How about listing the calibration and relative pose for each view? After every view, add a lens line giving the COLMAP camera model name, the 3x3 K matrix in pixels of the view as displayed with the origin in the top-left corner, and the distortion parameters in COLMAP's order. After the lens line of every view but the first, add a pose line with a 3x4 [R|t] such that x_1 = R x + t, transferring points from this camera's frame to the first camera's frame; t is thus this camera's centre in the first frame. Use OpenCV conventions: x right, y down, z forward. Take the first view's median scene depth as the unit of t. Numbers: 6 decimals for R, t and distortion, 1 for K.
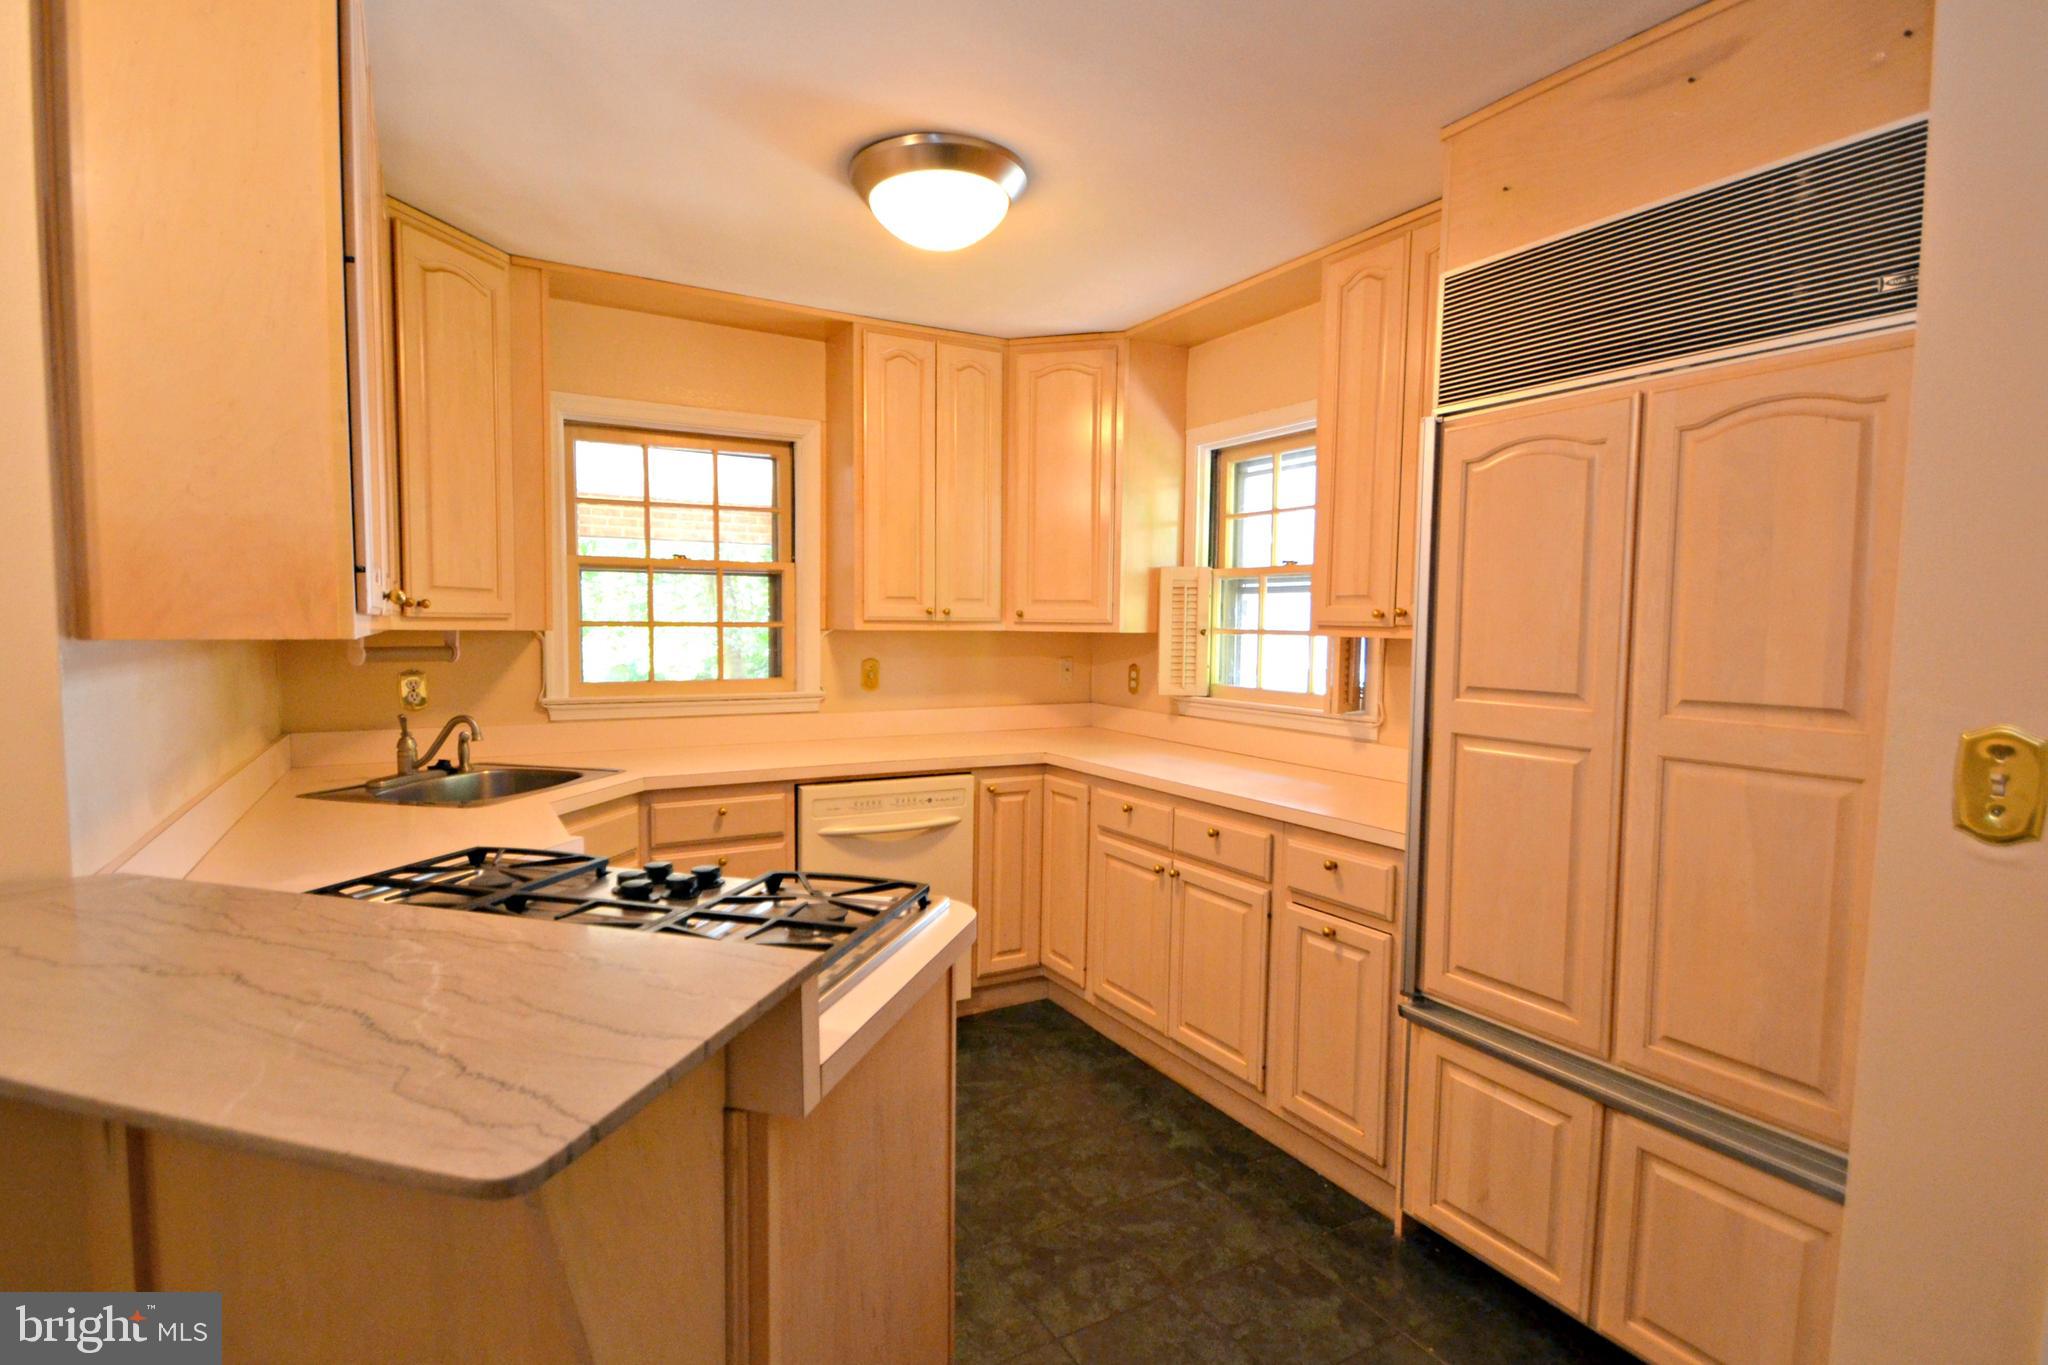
lens RADIAL K [[1042.1, 0, 982.2], [0, 1042.1, 690.7], [0, 0, 1]] dist [0.005087, -0.005851]
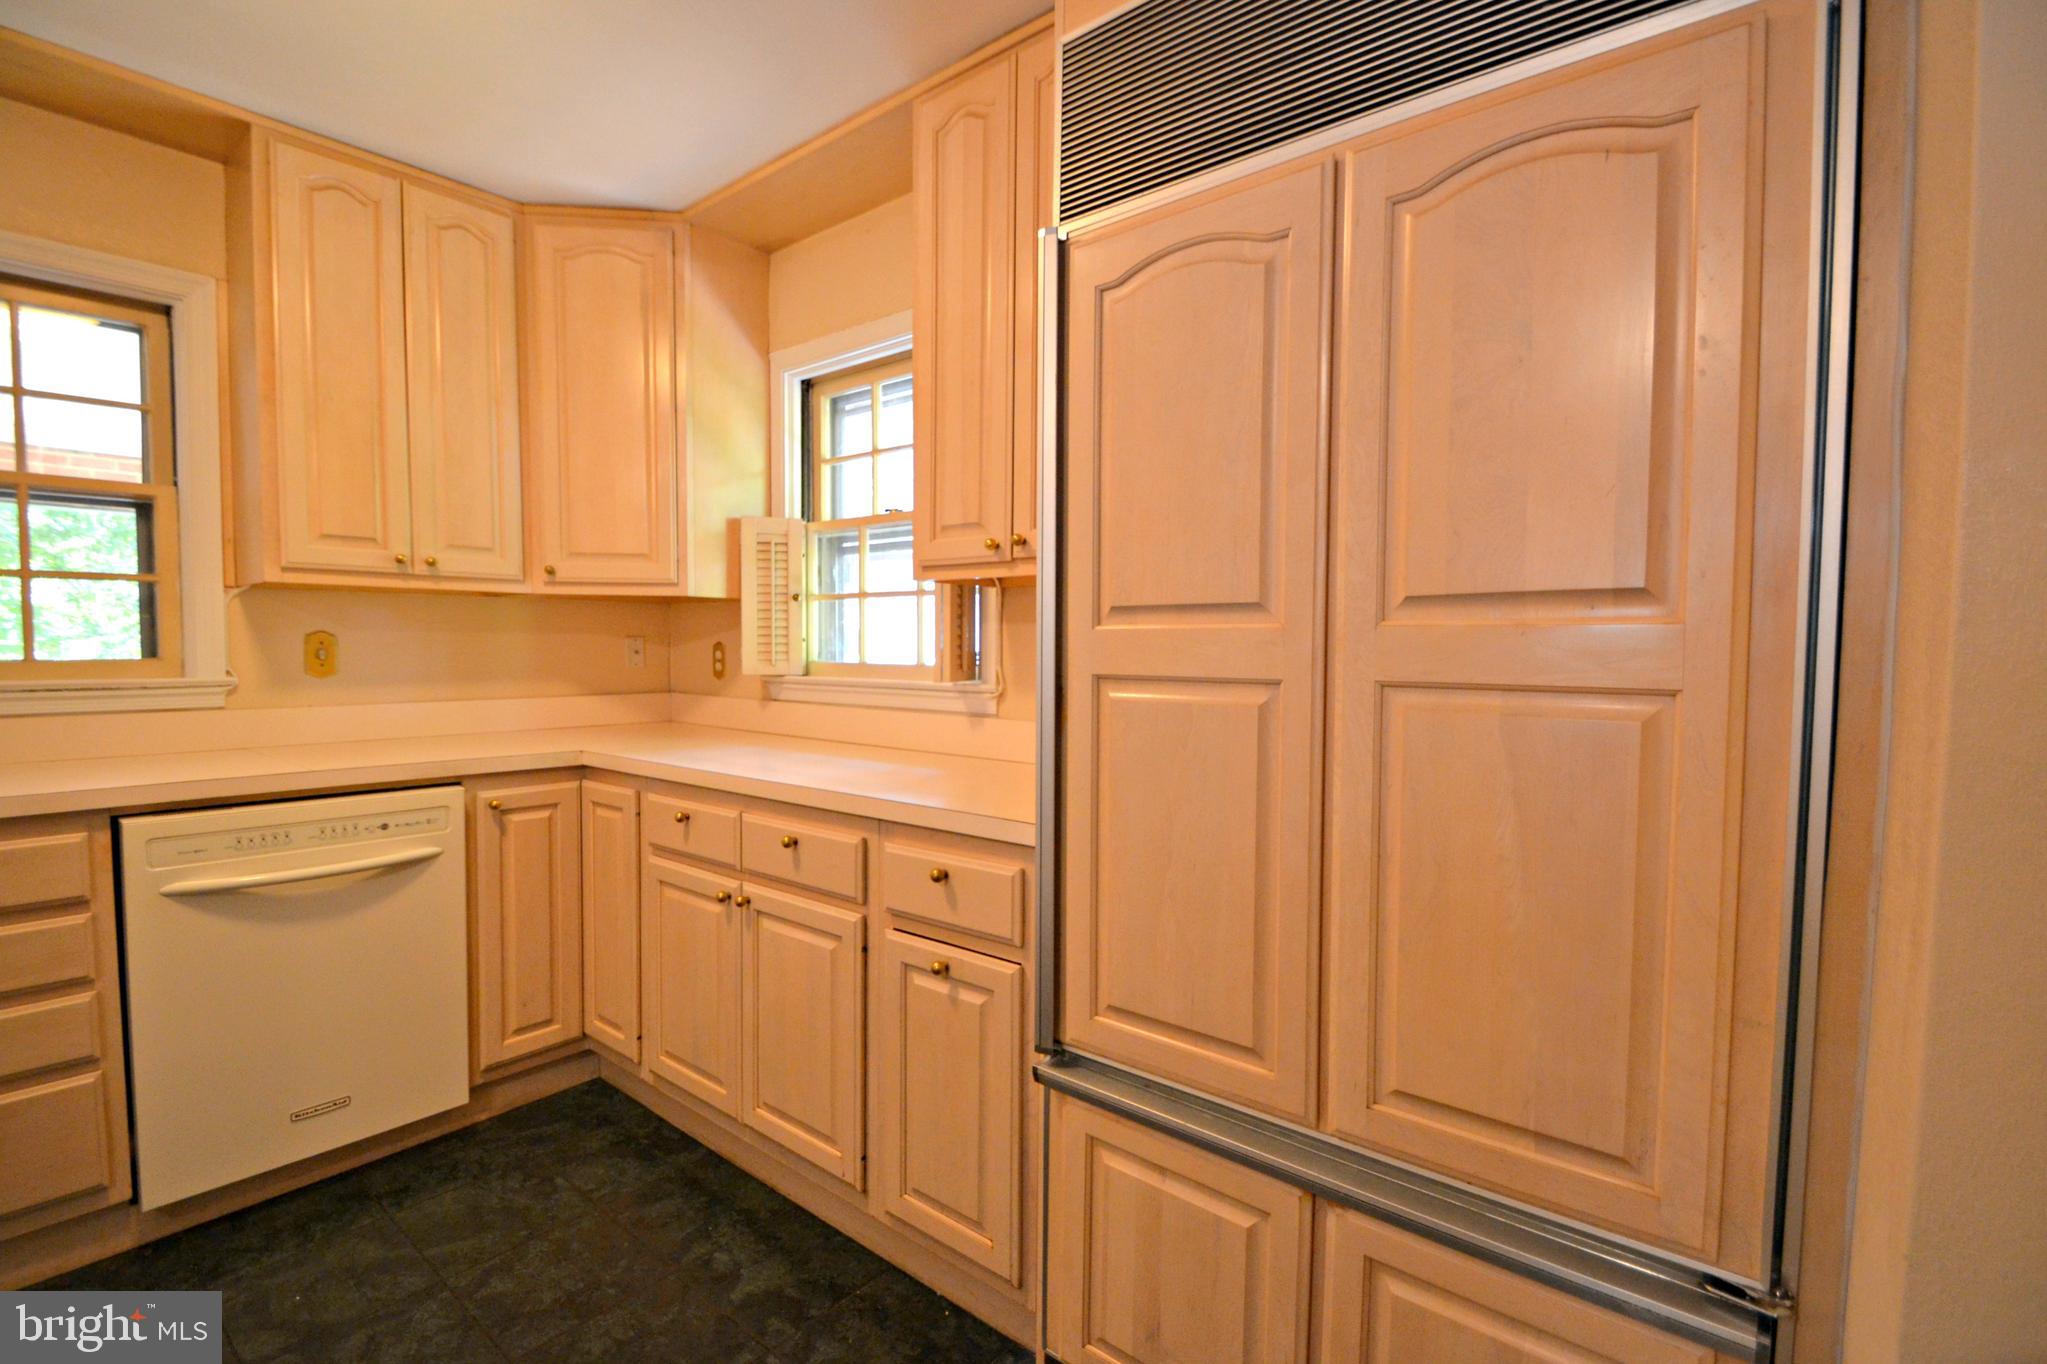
lens RADIAL K [[938.1, 0, 1015.2], [0, 938.1, 693.2], [0, 0, 1]] dist [0.005824, -0.012676]
pose [[0.928727, -0.022919, 0.370056, 0.114129], [0.029535, 0.999489, -0.012222, 0.040086], [-0.369586, 0.022281, 0.928929, 0.293885]]
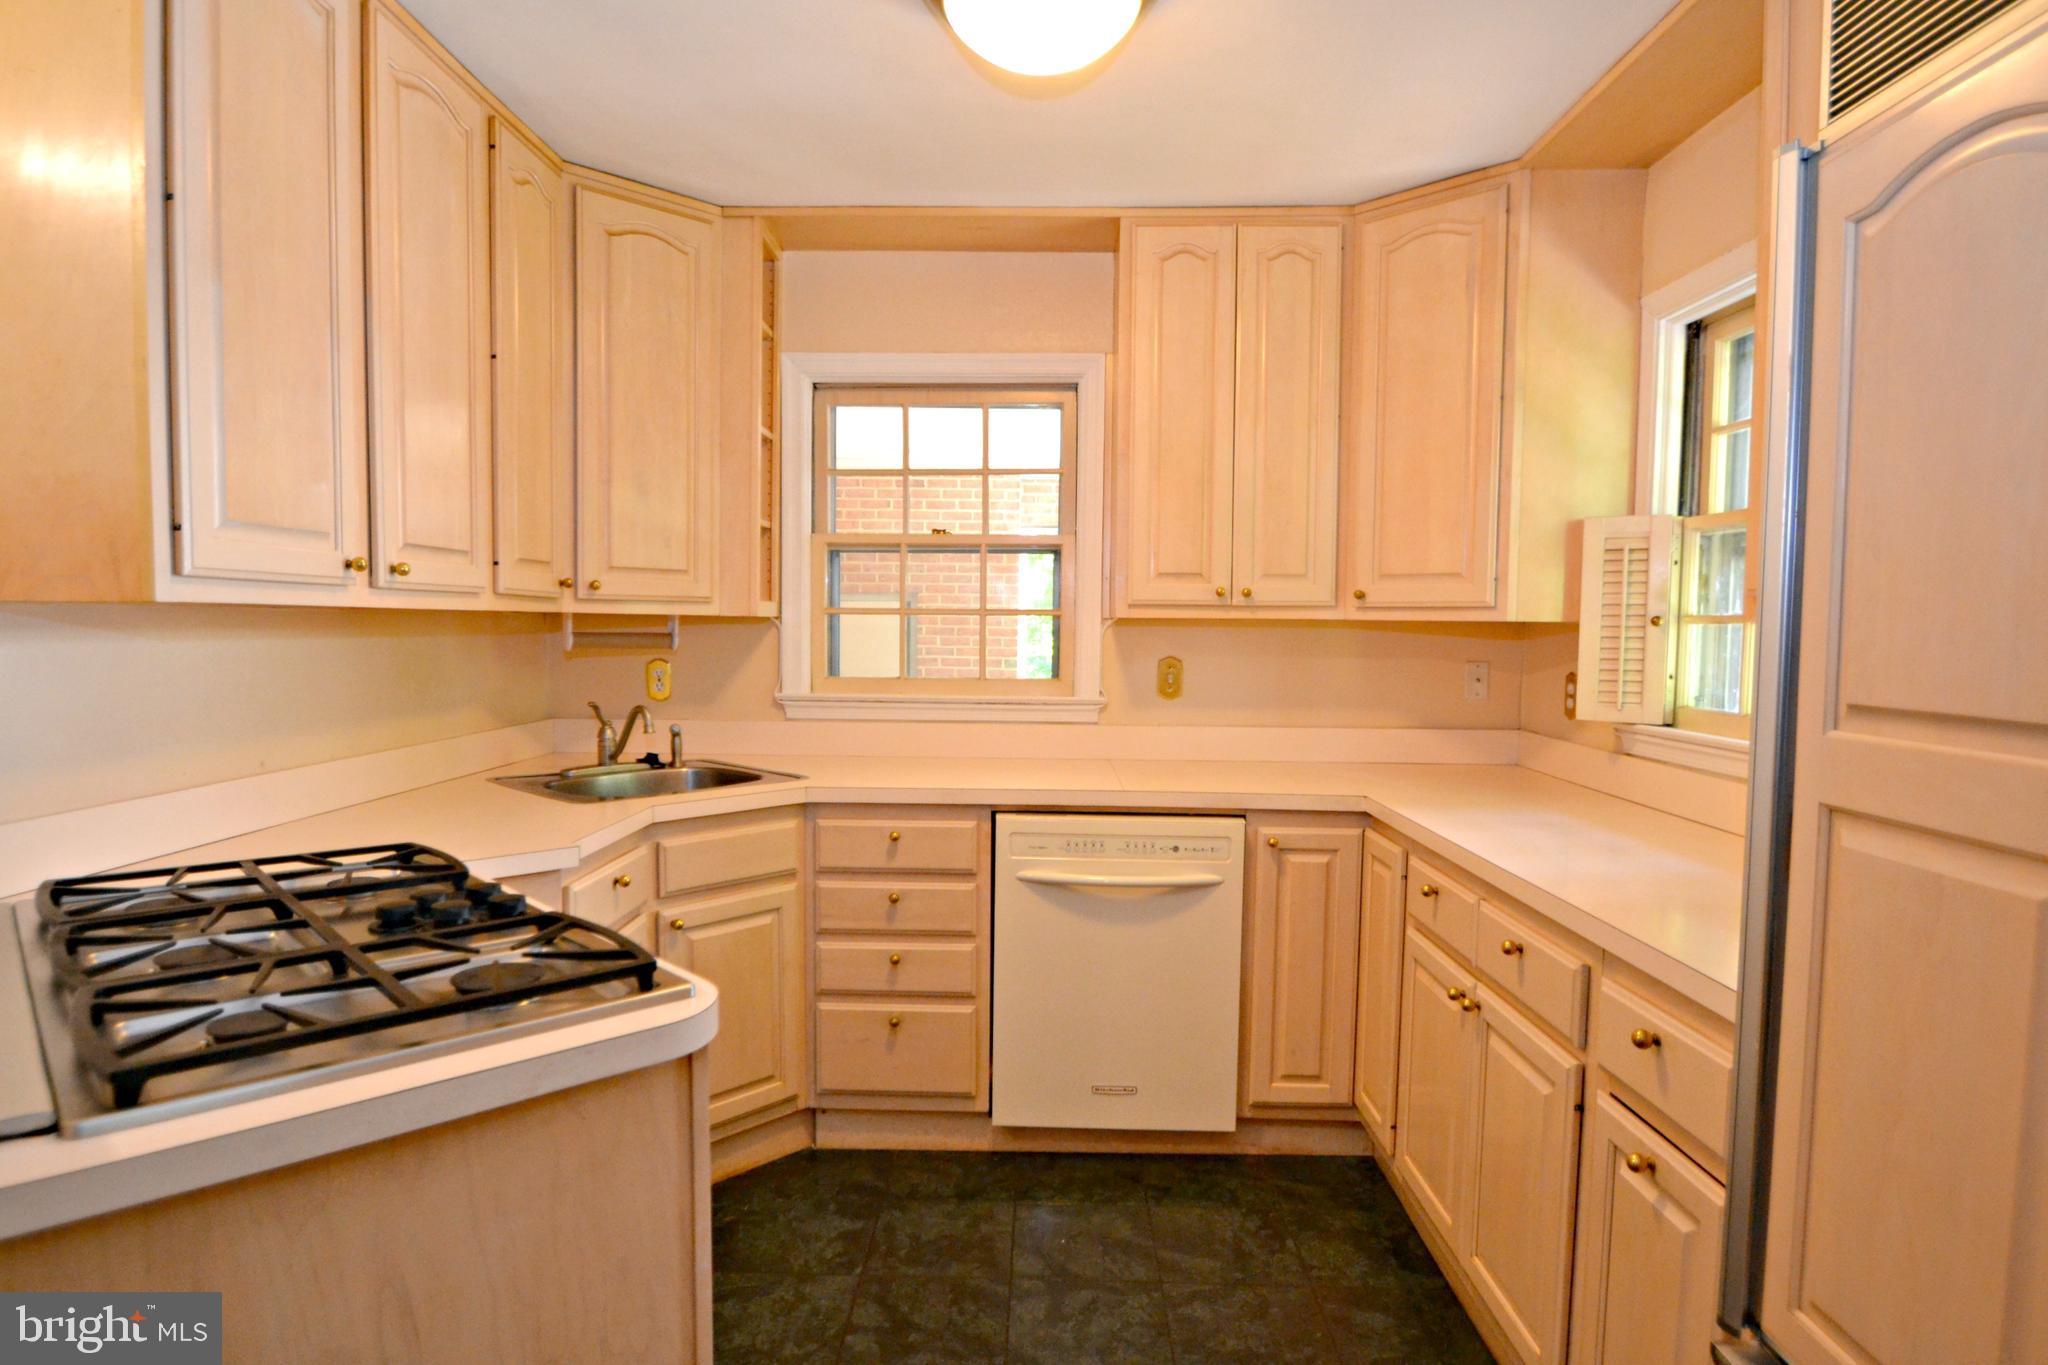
lens RADIAL K [[1163.3, 0, 986.9], [0, 1163.3, 692.8], [0, 0, 1]] dist [-0.021079, 0.000655]
pose [[0.850603, 0.029212, -0.524996, 0.277202], [-0.036603, 0.999323, -0.003700, 0.004358], [0.524533, 0.022364, 0.851096, 0.251852]]
